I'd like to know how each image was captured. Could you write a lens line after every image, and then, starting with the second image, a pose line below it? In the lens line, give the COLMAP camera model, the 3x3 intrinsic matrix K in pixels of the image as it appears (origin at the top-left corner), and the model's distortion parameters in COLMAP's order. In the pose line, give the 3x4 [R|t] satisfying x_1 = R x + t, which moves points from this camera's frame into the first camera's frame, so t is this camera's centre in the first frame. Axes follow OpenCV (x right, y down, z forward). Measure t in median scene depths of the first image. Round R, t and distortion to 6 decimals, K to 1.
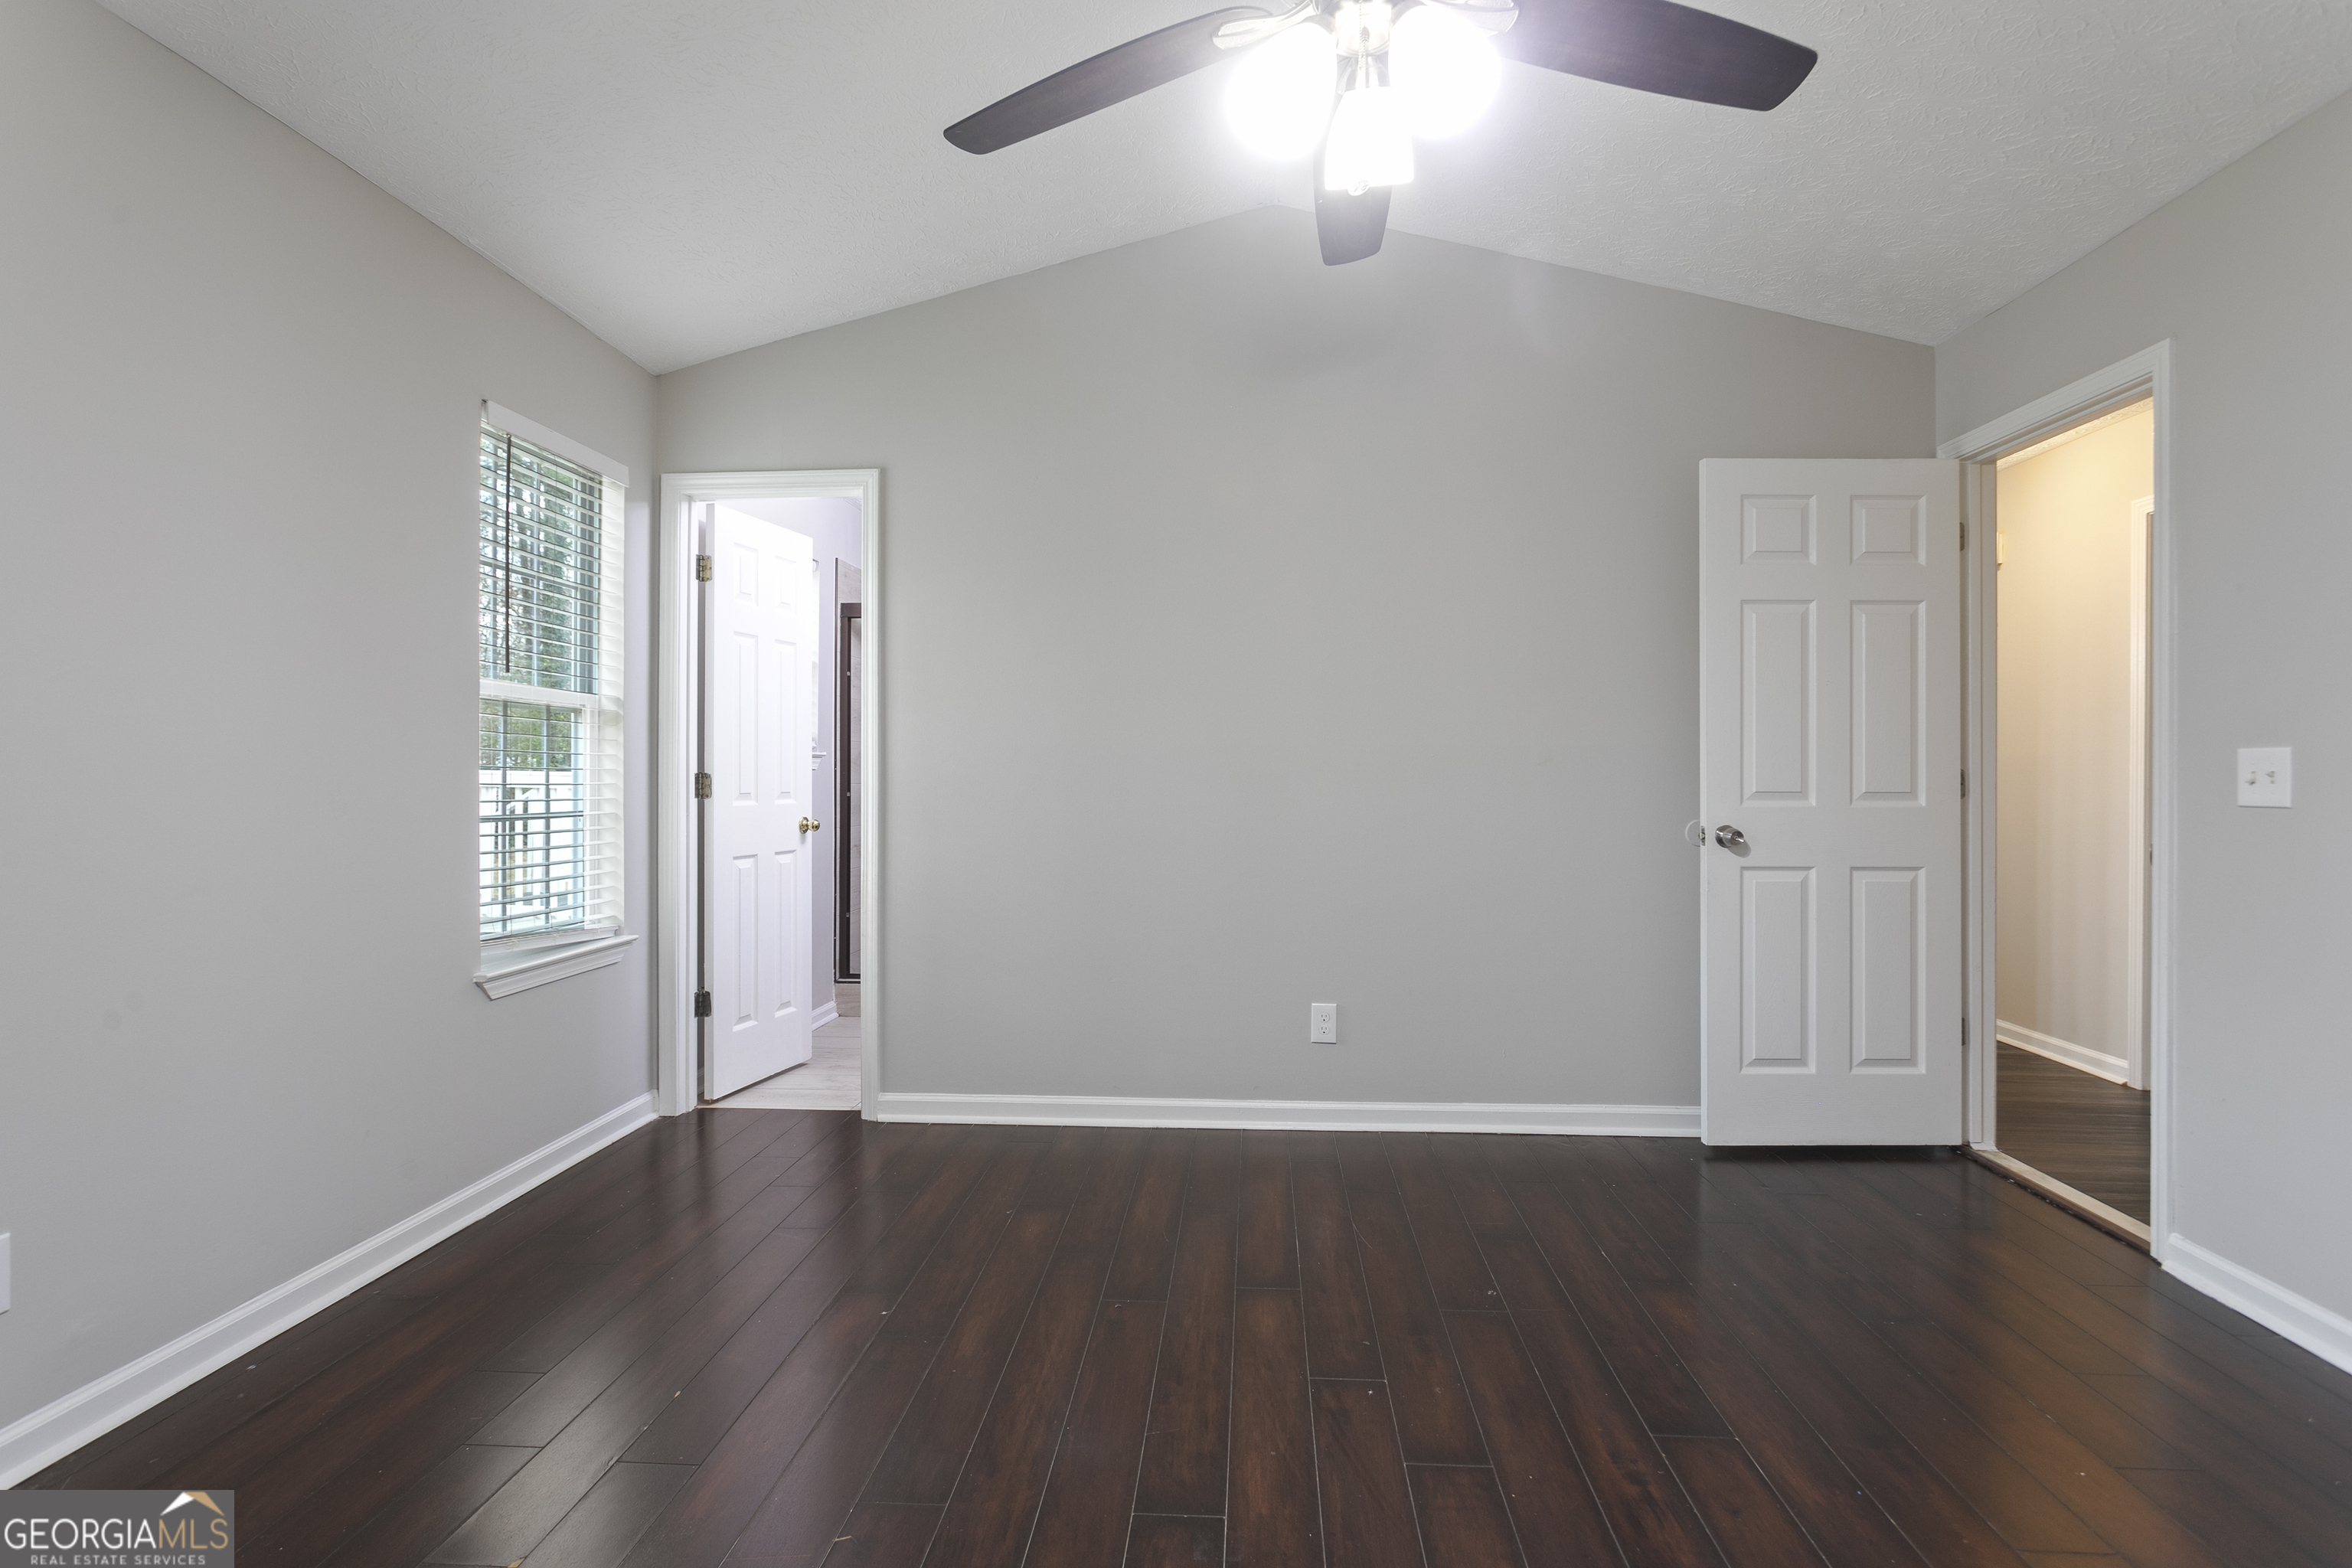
lens RADIAL K [[1147.8, 0, 1182.6], [0, 1147.8, 769.5], [0, 0, 1]] dist [-0.016875, 0.001235]
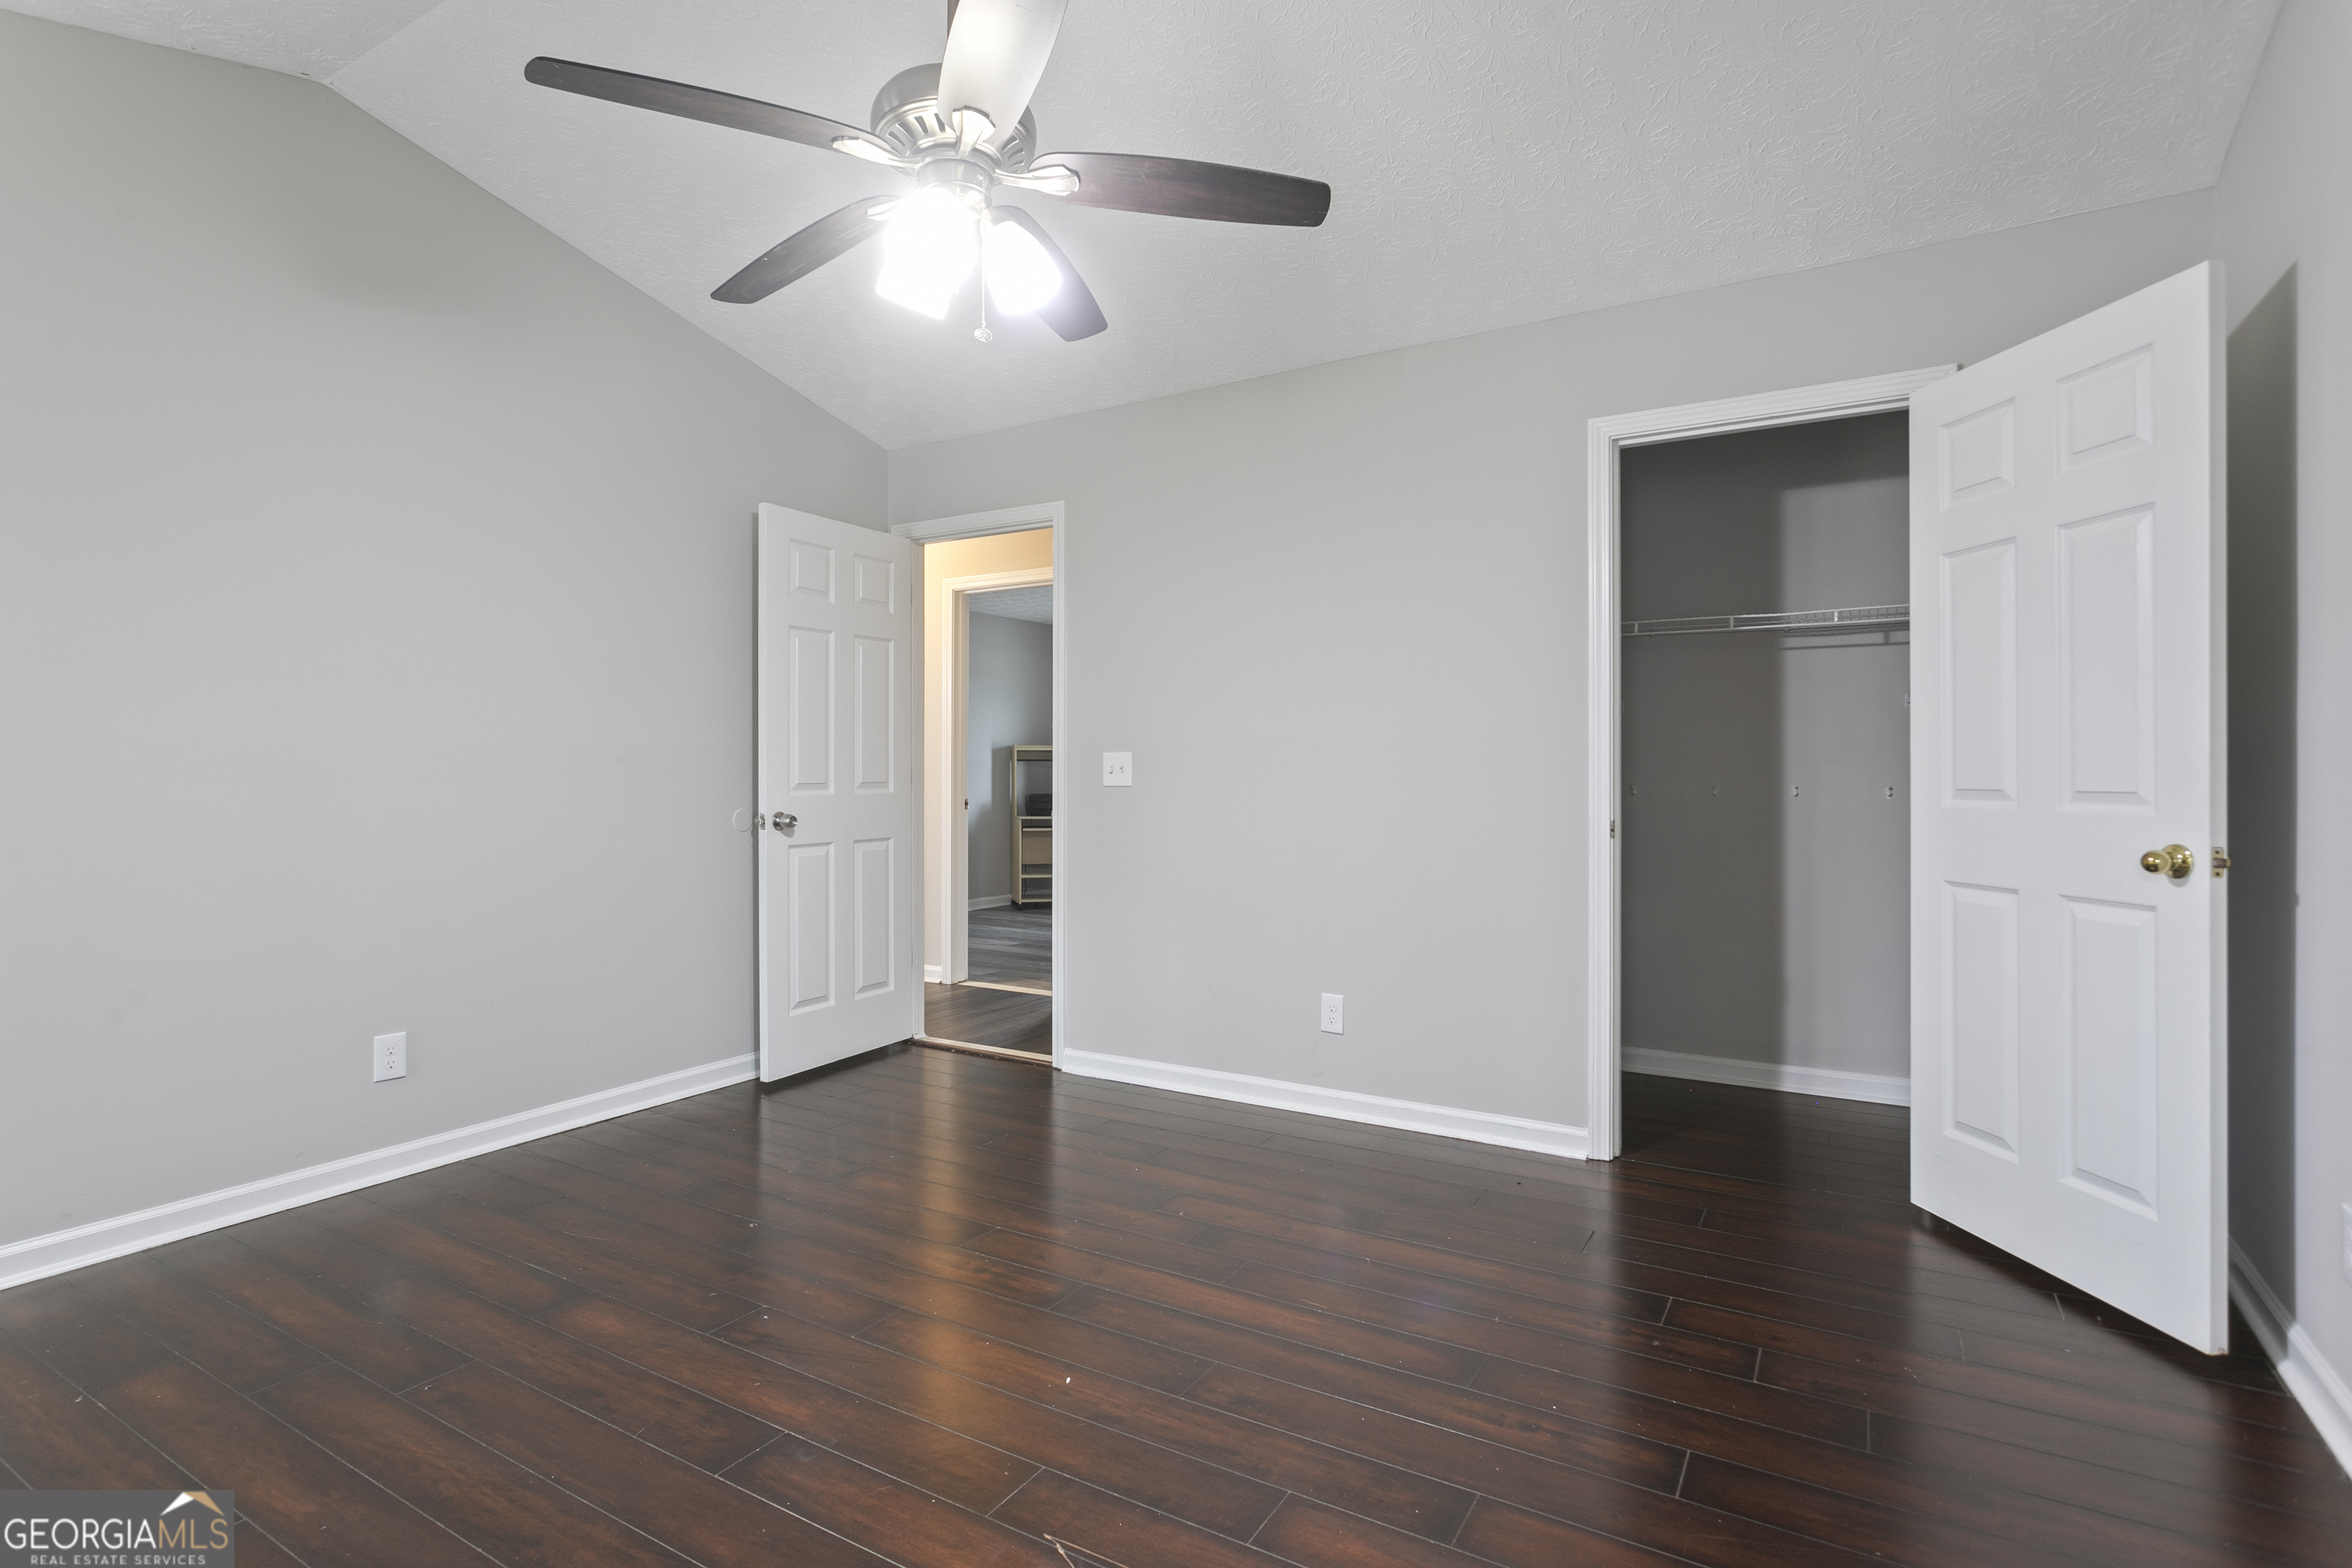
lens RADIAL K [[1147.8, 0, 1192.3], [0, 1147.8, 772.2], [0, 0, 1]] dist [-0.016875, 0.001235]
pose [[0.451619, -0.007240, 0.892181, -0.402550], [0.000750, 0.999970, 0.007735, -0.001931], [-0.892211, -0.002825, 0.451611, 0.070328]]
